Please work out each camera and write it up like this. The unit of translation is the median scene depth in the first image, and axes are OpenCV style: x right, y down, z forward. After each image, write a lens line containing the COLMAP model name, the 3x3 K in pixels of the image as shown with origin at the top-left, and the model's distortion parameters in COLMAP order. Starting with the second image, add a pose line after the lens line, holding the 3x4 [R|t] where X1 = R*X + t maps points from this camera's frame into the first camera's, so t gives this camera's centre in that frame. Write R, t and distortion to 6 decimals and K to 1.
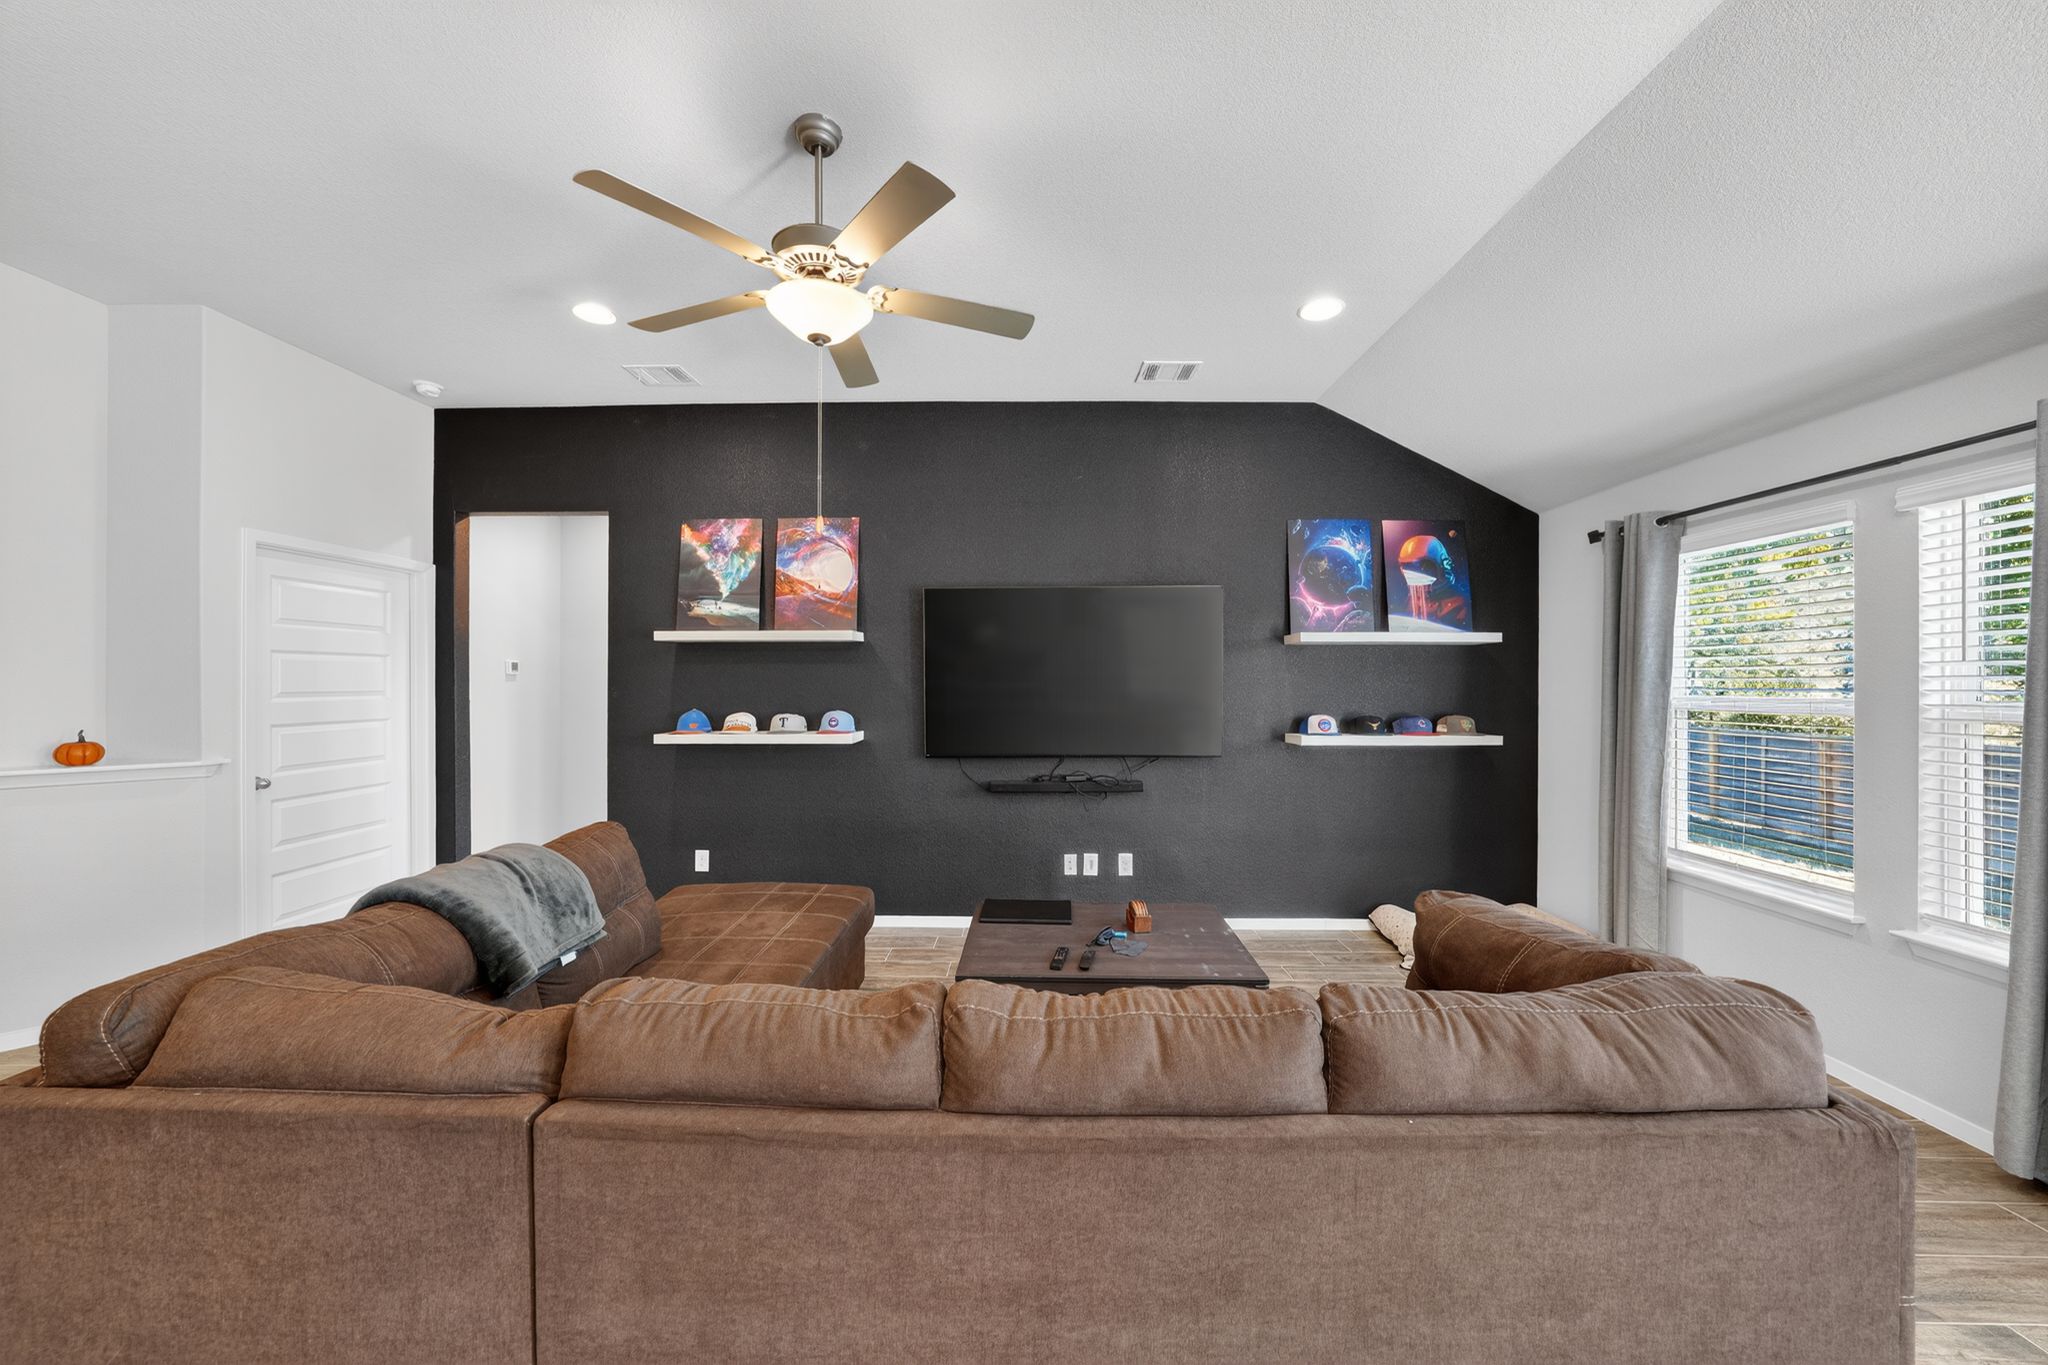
lens RADIAL K [[767.4, 0, 1024.0], [0, 767.4, 682.5], [0, 0, 1]] dist [-0.001792, -0.000098]
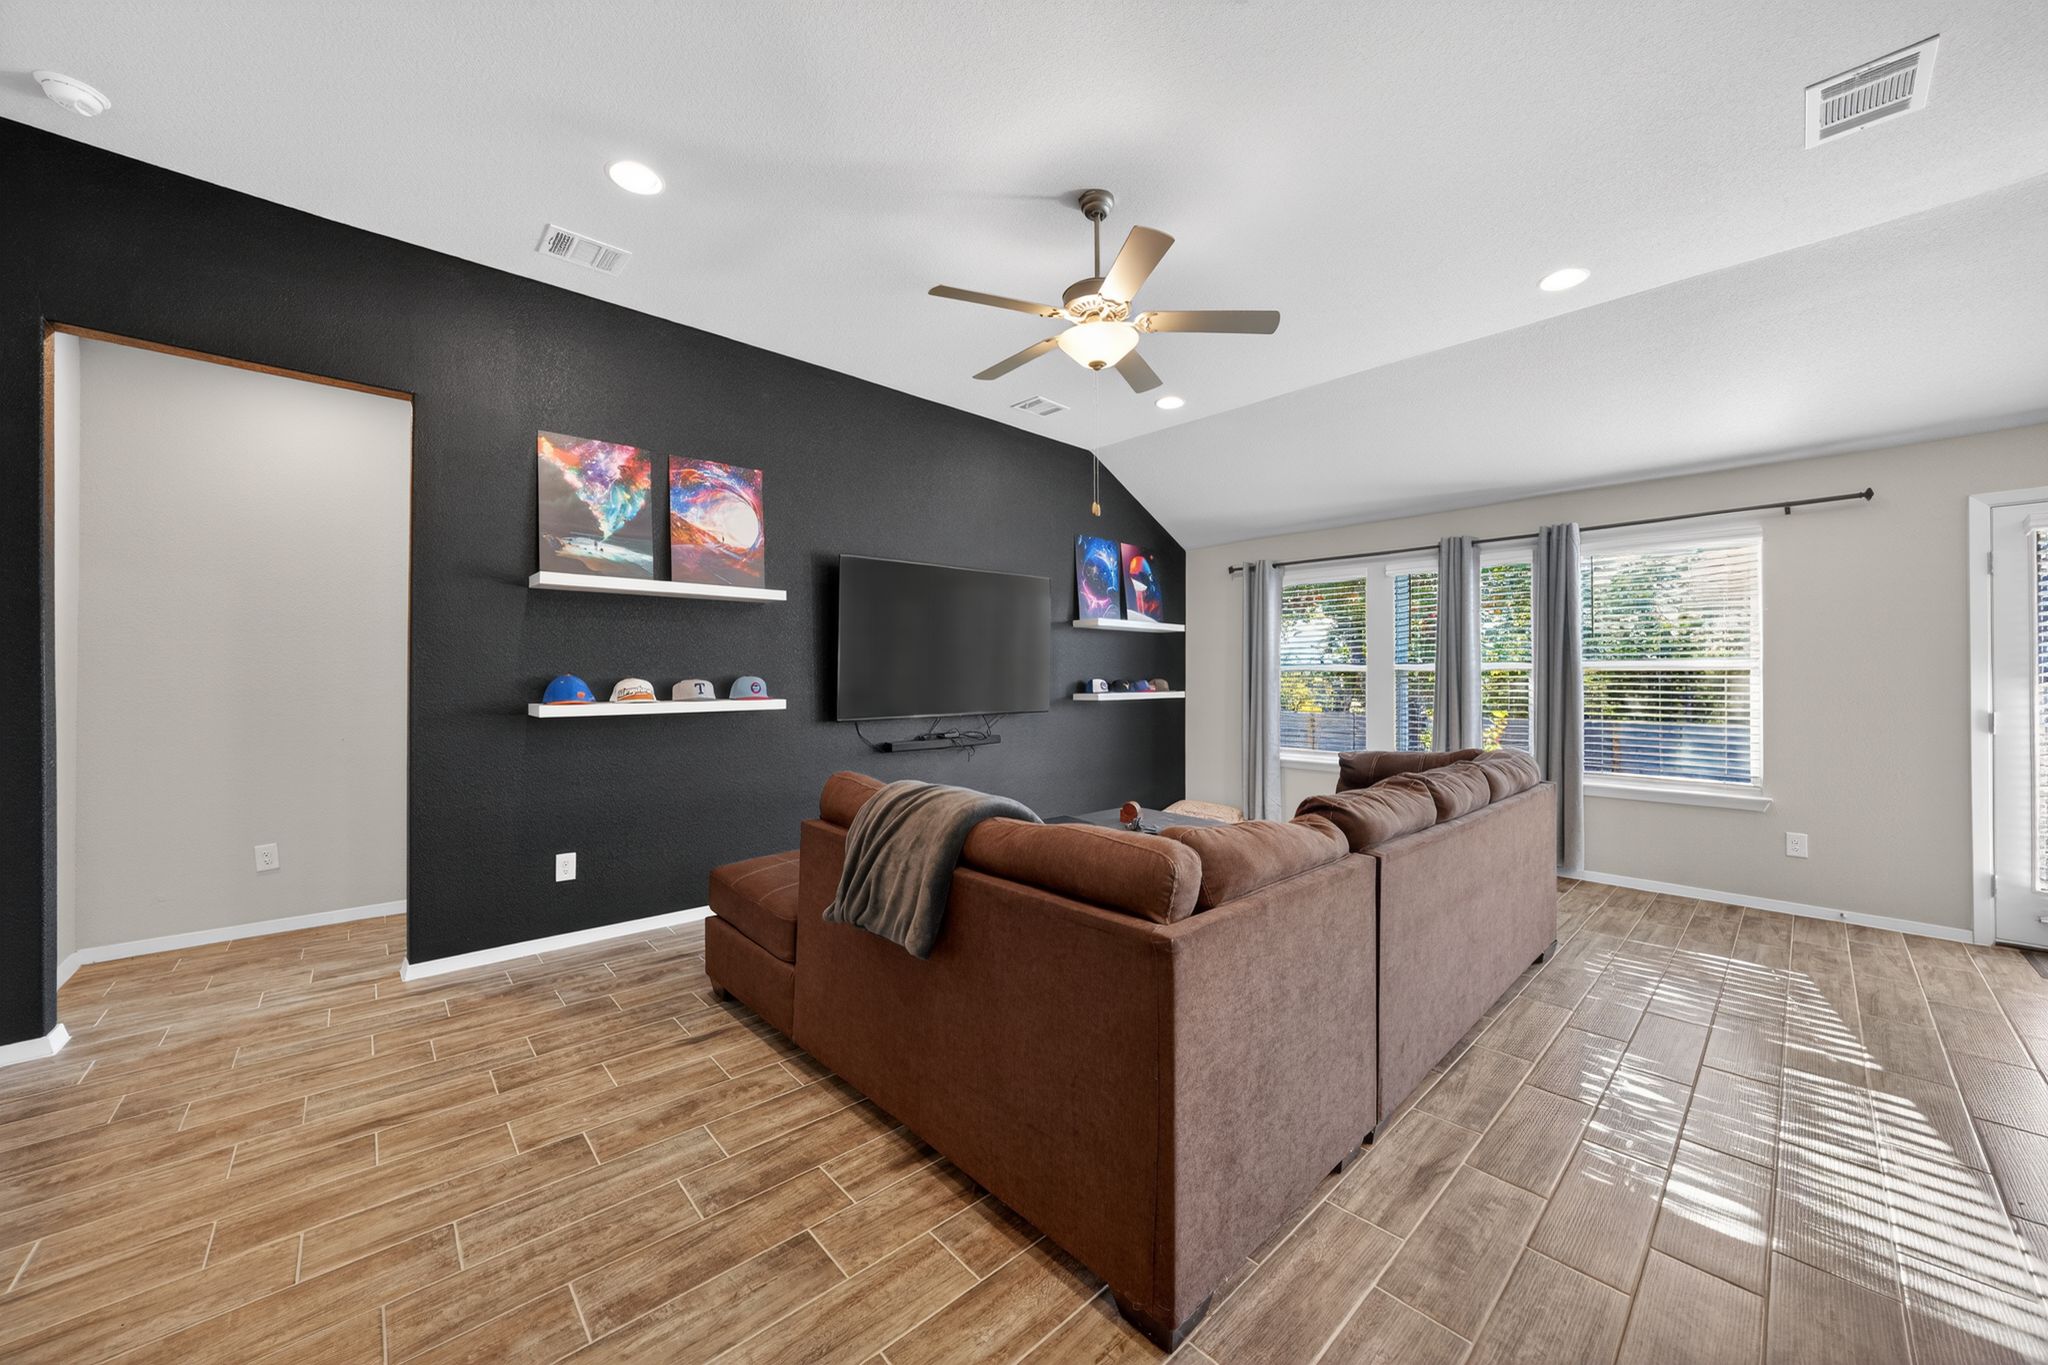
lens RADIAL K [[745.1, 0, 1023.0], [0, 745.1, 666.1], [0, 0, 1]] dist [0.000183, -0.000067]
pose [[0.723290, 0.009447, 0.690479, -0.618748], [-0.003557, 0.999944, -0.009955, 0.032412], [-0.690535, 0.004744, 0.723284, 0.119885]]
